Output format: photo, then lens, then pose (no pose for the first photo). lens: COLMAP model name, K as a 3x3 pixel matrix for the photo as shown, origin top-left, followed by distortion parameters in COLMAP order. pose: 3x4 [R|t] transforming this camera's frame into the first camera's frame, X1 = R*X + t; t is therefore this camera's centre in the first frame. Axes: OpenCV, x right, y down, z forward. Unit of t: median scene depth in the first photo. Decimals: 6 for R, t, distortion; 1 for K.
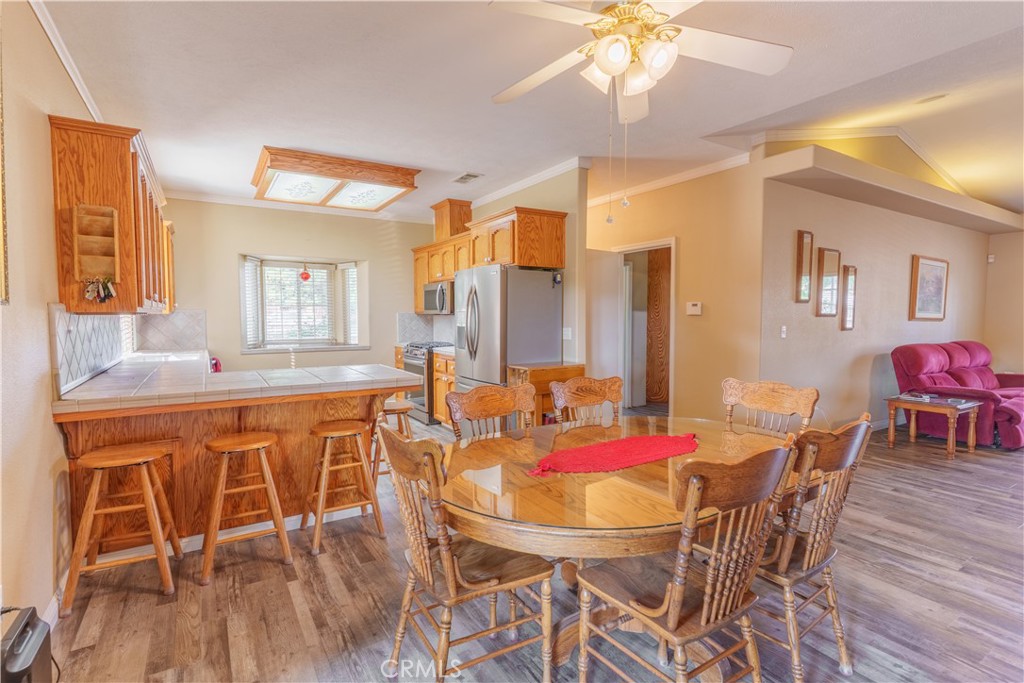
lens RADIAL K [[496.7, 0, 510.4], [0, 496.7, 342.7], [0, 0, 1]] dist [0.004209, 0.000822]
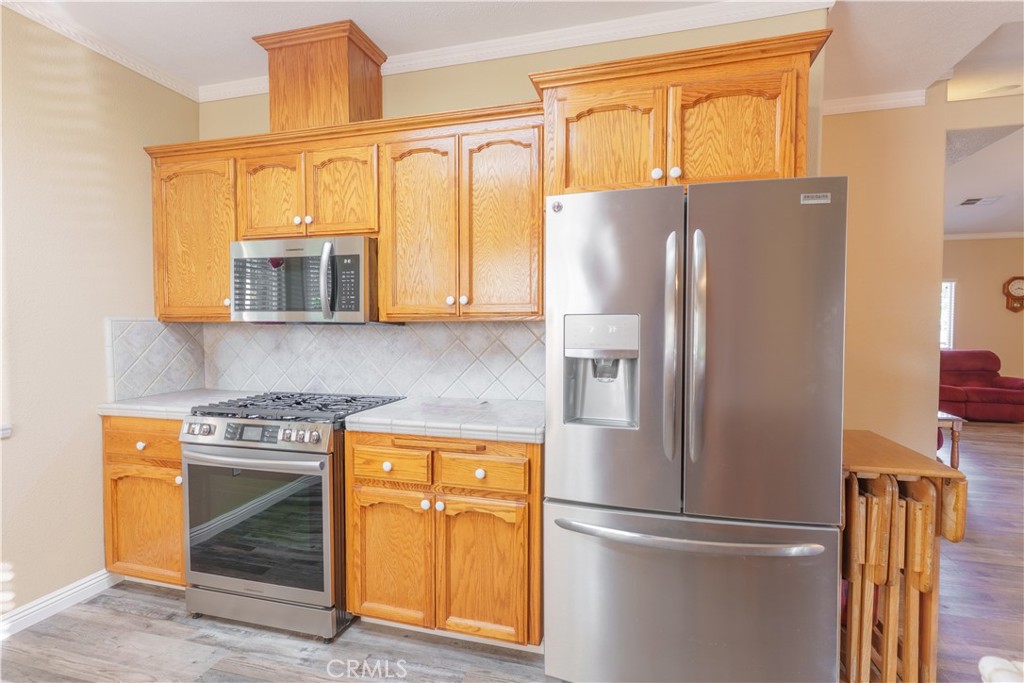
lens RADIAL K [[496.7, 0, 510.4], [0, 496.7, 342.7], [0, 0, 1]] dist [0.004209, 0.000822]
pose [[0.725854, -0.022936, 0.687466, -0.307815], [0.035073, 0.999378, -0.003690, -0.036437], [-0.686954, 0.026790, 0.726207, 0.649580]]
